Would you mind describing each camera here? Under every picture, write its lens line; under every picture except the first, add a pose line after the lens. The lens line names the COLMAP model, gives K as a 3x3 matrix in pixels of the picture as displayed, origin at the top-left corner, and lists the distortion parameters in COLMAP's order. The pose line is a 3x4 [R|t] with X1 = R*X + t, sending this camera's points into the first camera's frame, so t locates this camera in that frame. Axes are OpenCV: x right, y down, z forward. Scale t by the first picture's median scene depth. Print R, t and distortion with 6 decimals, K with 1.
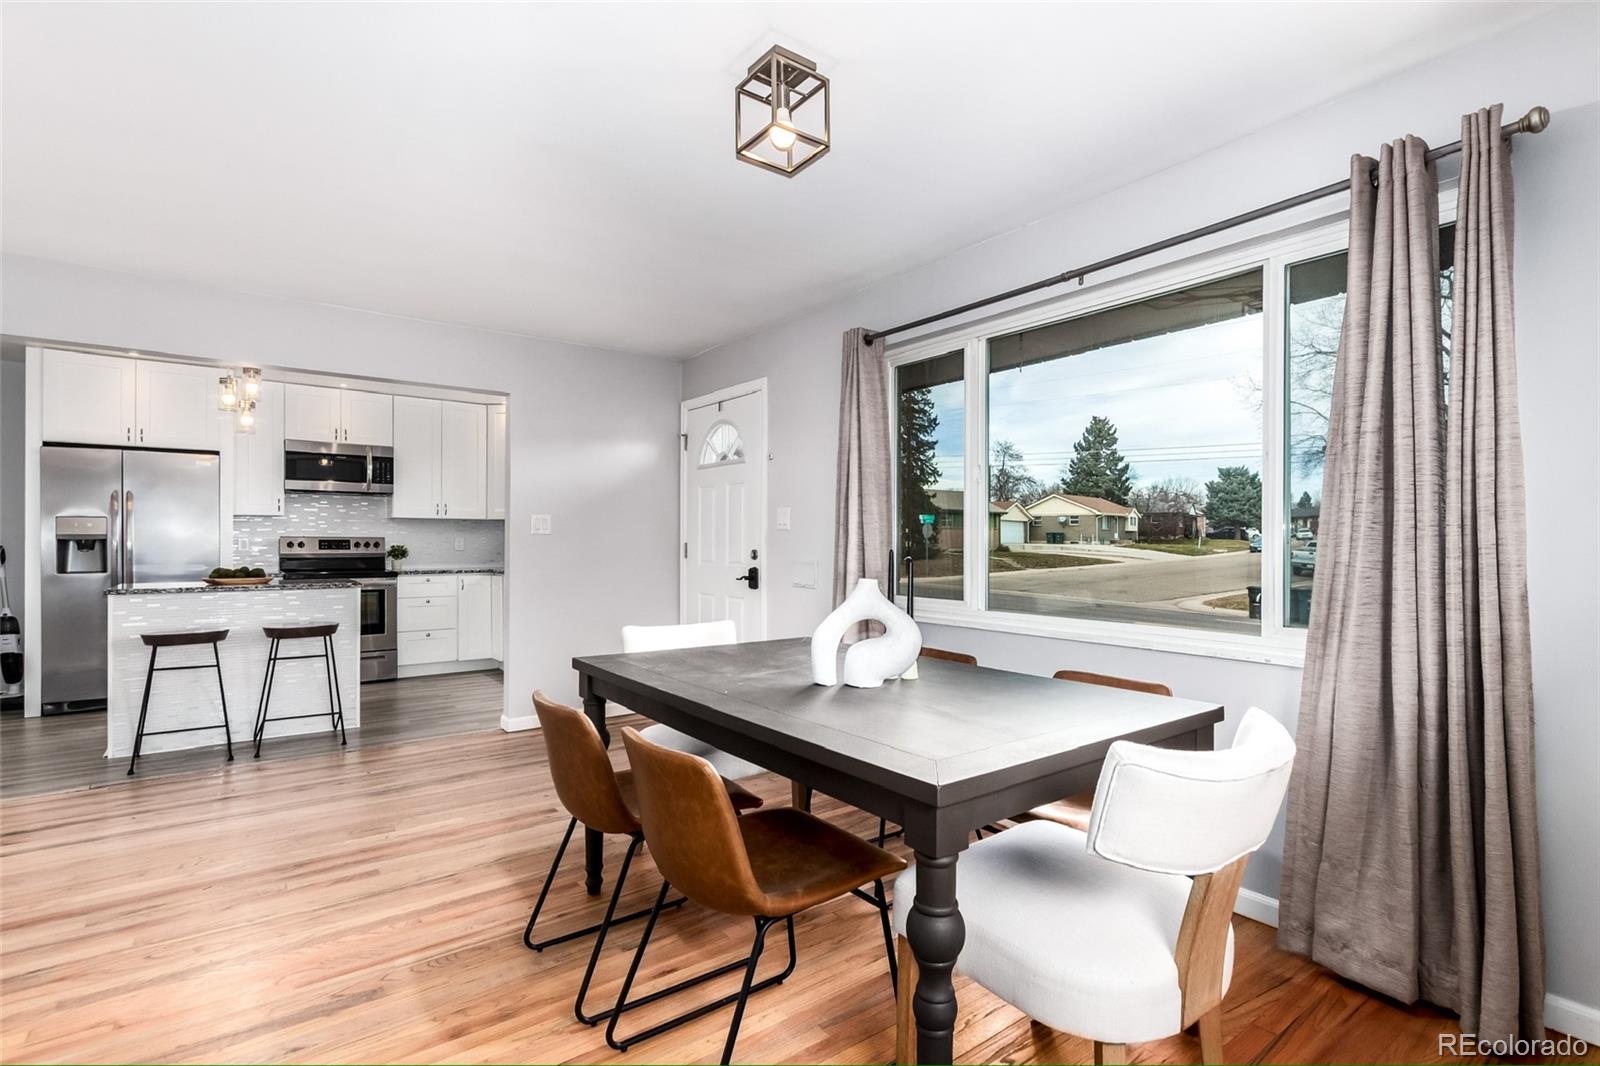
lens RADIAL K [[746.0, 0, 814.3], [0, 746.0, 536.8], [0, 0, 1]] dist [0.005588, 0.000025]
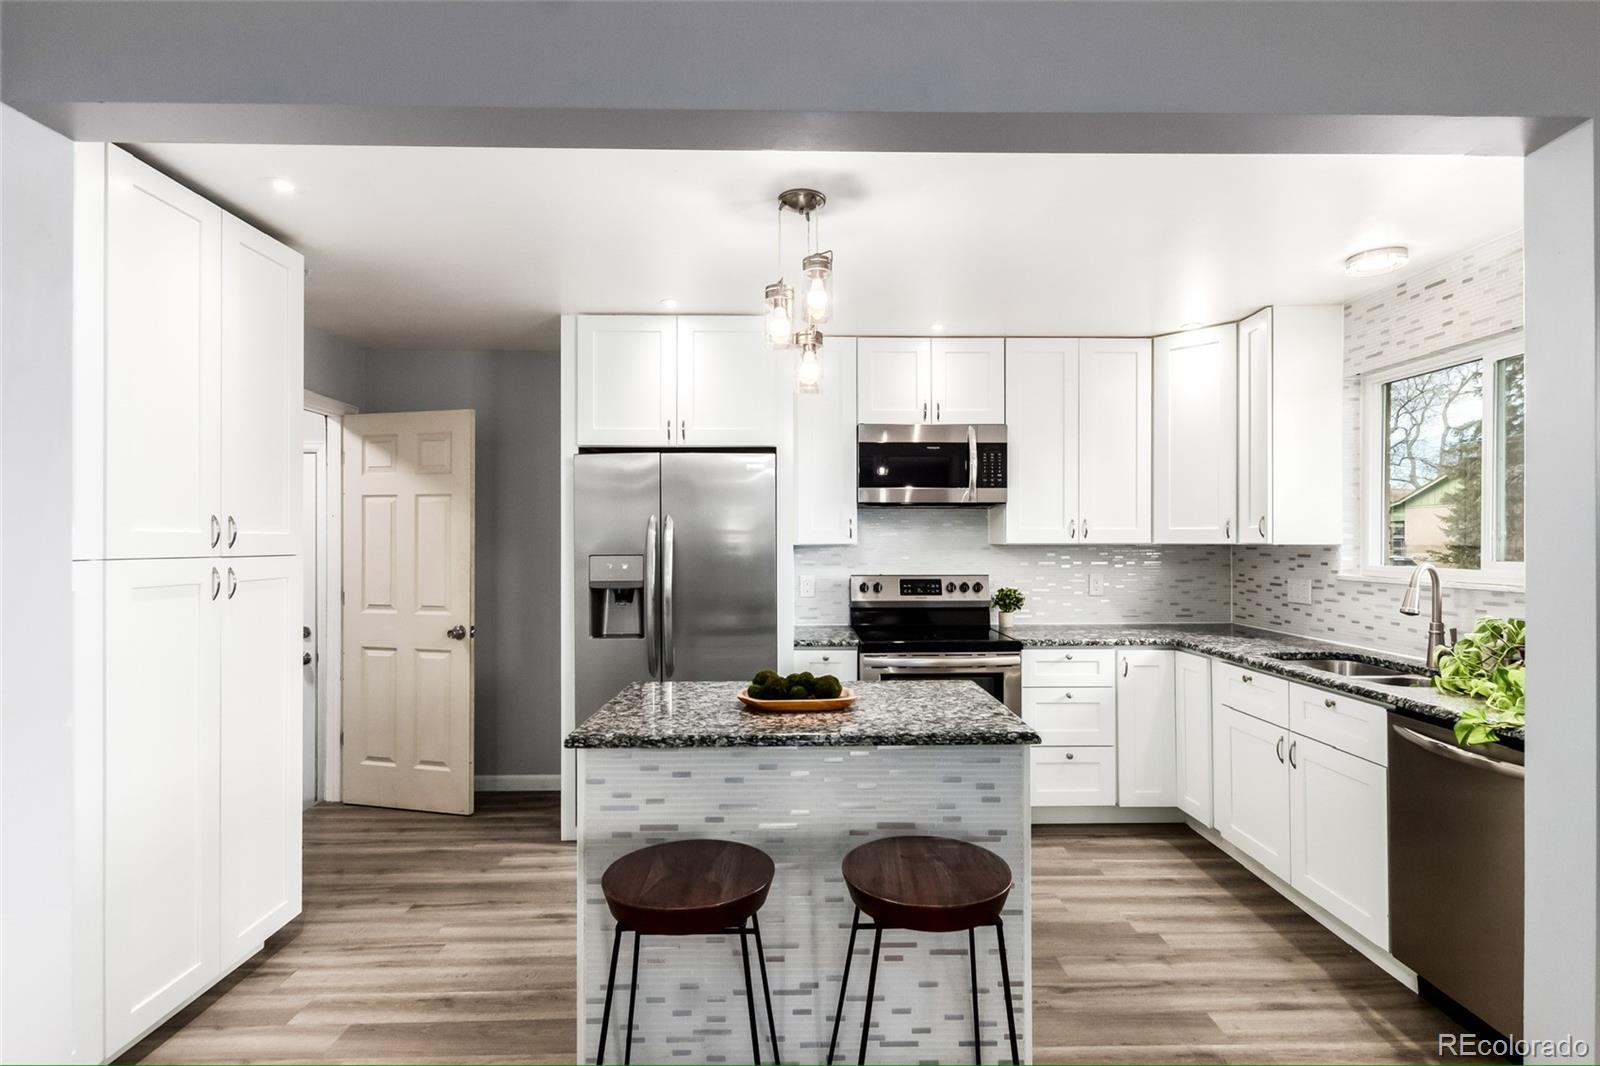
lens RADIAL K [[746.0, 0, 825.0], [0, 746.0, 532.4], [0, 0, 1]] dist [0.005588, 0.000025]
pose [[0.807480, -0.009183, -0.589823, -0.337434], [0.005422, 0.999952, -0.008145, -0.031848], [0.589870, 0.003379, 0.807491, 0.446535]]
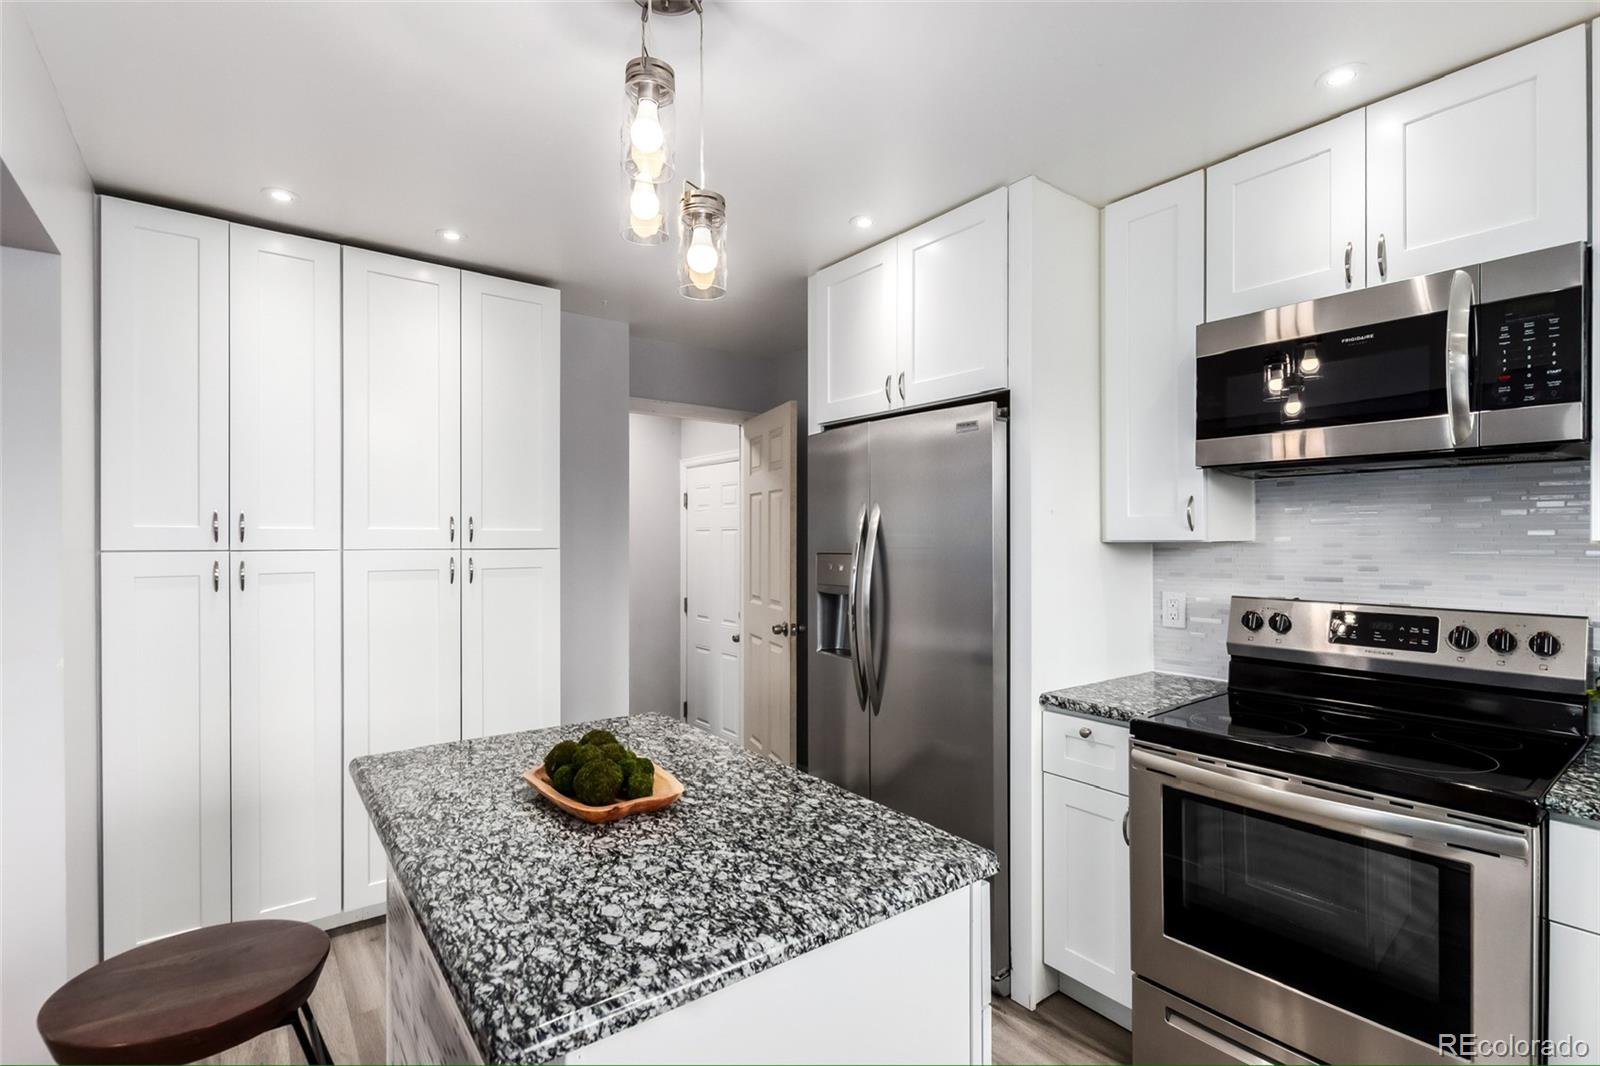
lens RADIAL K [[746.0, 0, 811.2], [0, 746.0, 532.2], [0, 0, 1]] dist [0.005588, 0.000025]
pose [[-0.001038, -0.007628, -0.999970, -0.334959], [0.006684, 0.999949, -0.007635, -0.029936], [0.999977, -0.006691, -0.000987, 0.774025]]
